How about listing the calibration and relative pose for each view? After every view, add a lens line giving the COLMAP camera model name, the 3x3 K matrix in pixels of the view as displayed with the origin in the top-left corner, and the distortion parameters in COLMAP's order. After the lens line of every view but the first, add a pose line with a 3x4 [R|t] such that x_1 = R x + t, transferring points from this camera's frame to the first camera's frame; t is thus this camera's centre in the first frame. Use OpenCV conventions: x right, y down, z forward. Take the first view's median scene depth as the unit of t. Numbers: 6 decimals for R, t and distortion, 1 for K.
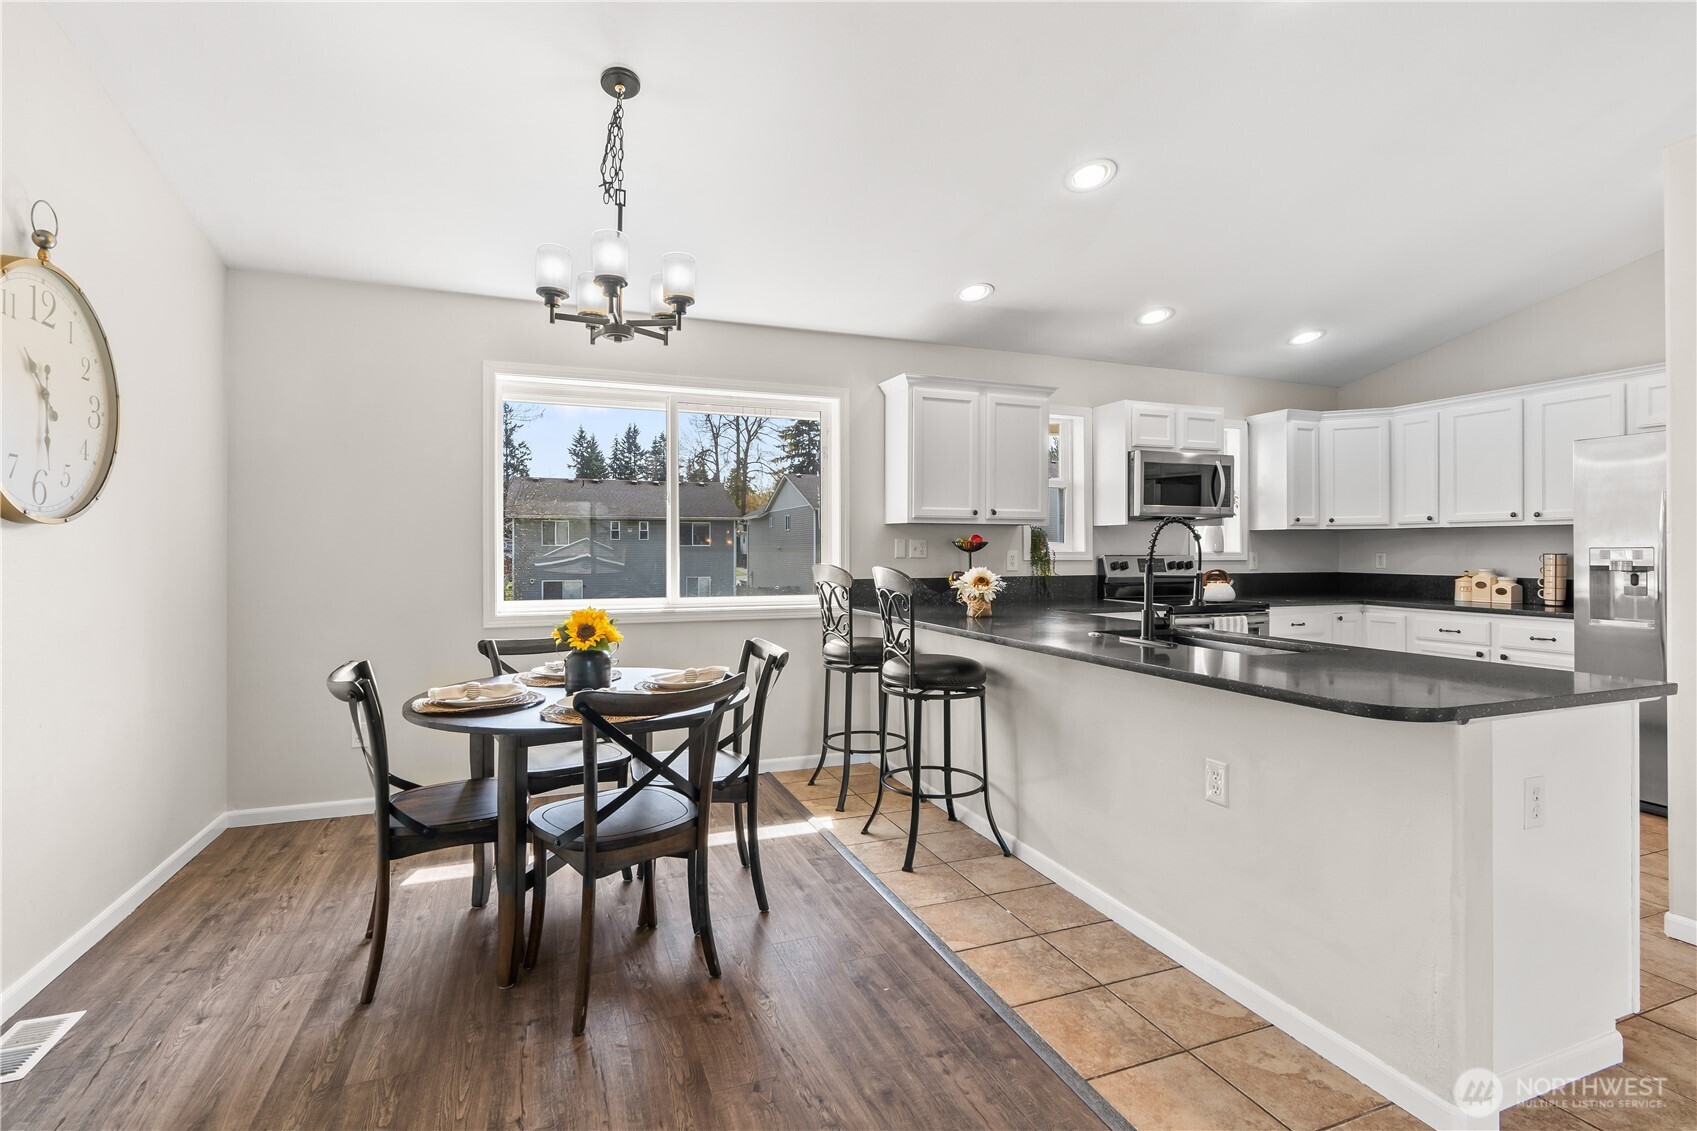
lens RADIAL K [[785.2, 0, 843.2], [0, 785.2, 550.6], [0, 0, 1]] dist [-0.002516, -0.000719]
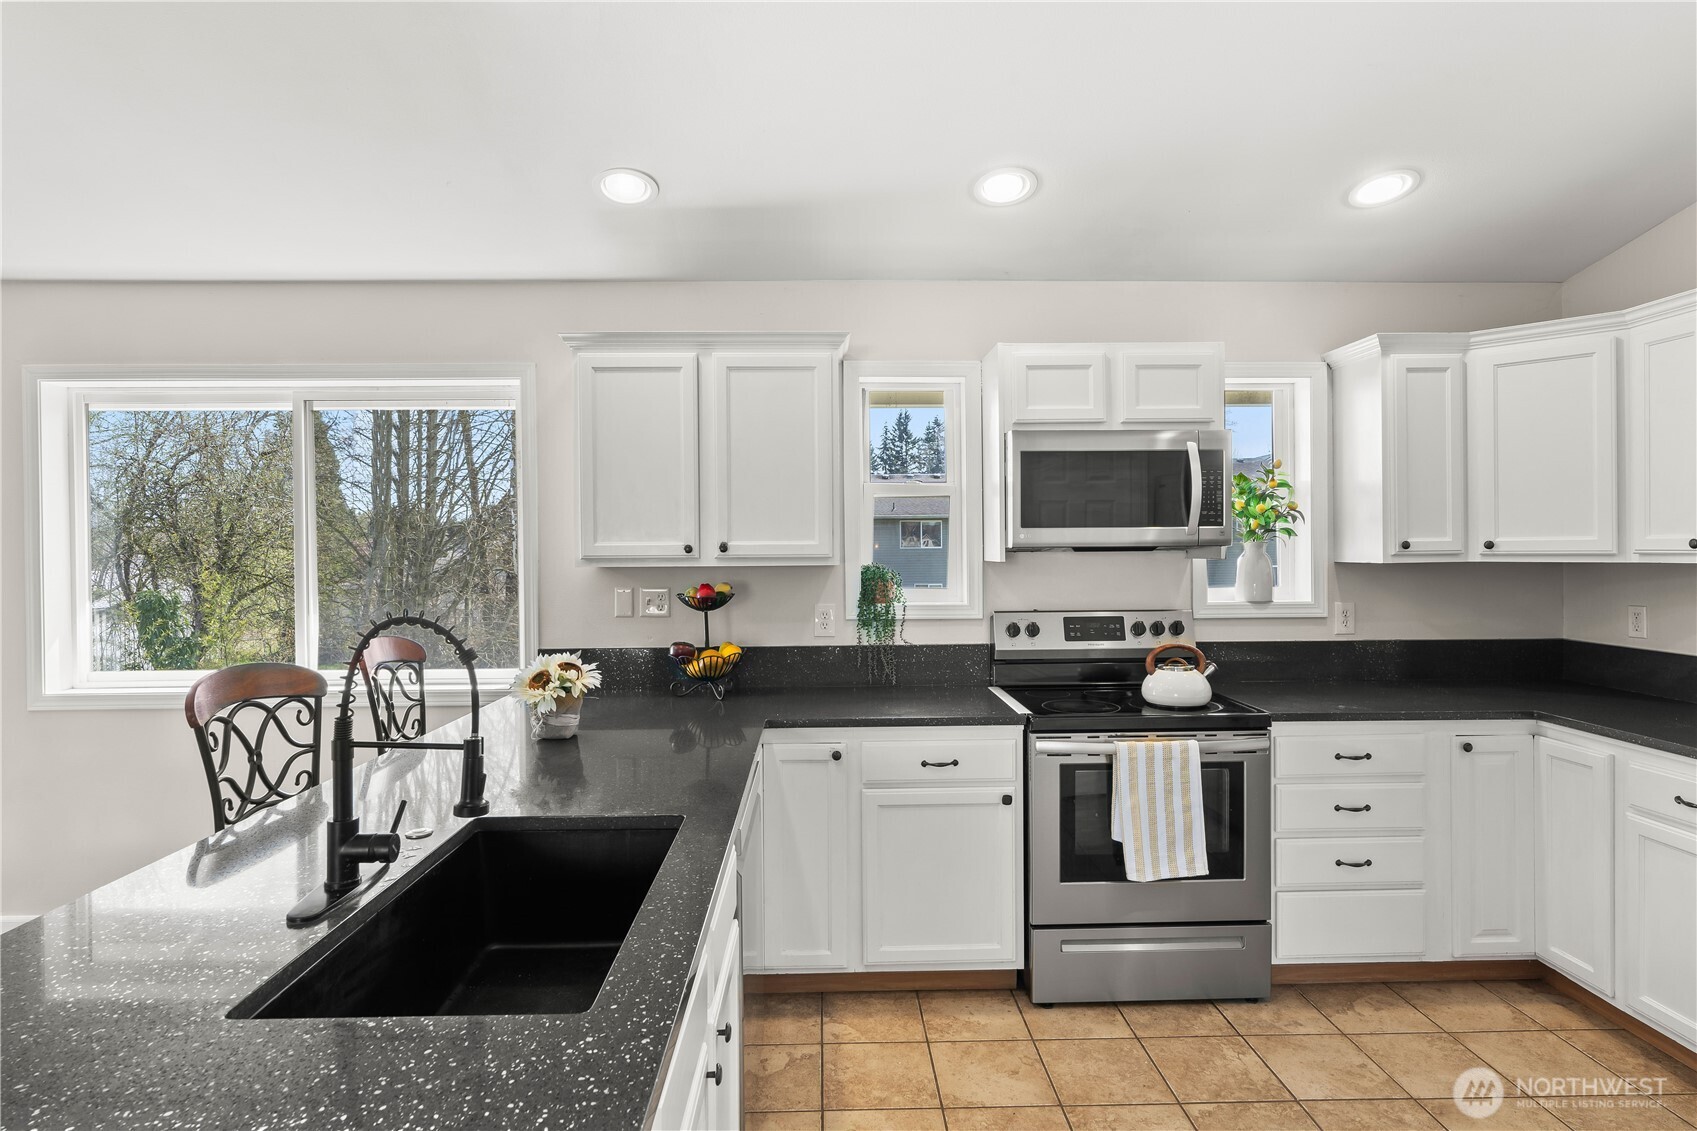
lens RADIAL K [[887.1, 0, 844.6], [0, 887.1, 556.3], [0, 0, 1]] dist [-0.006172, 0.002899]
pose [[0.941043, -0.003675, -0.338266, 0.475371], [0.007170, 0.999933, 0.009084, -0.044237], [0.338210, -0.010974, 0.941007, 0.358058]]
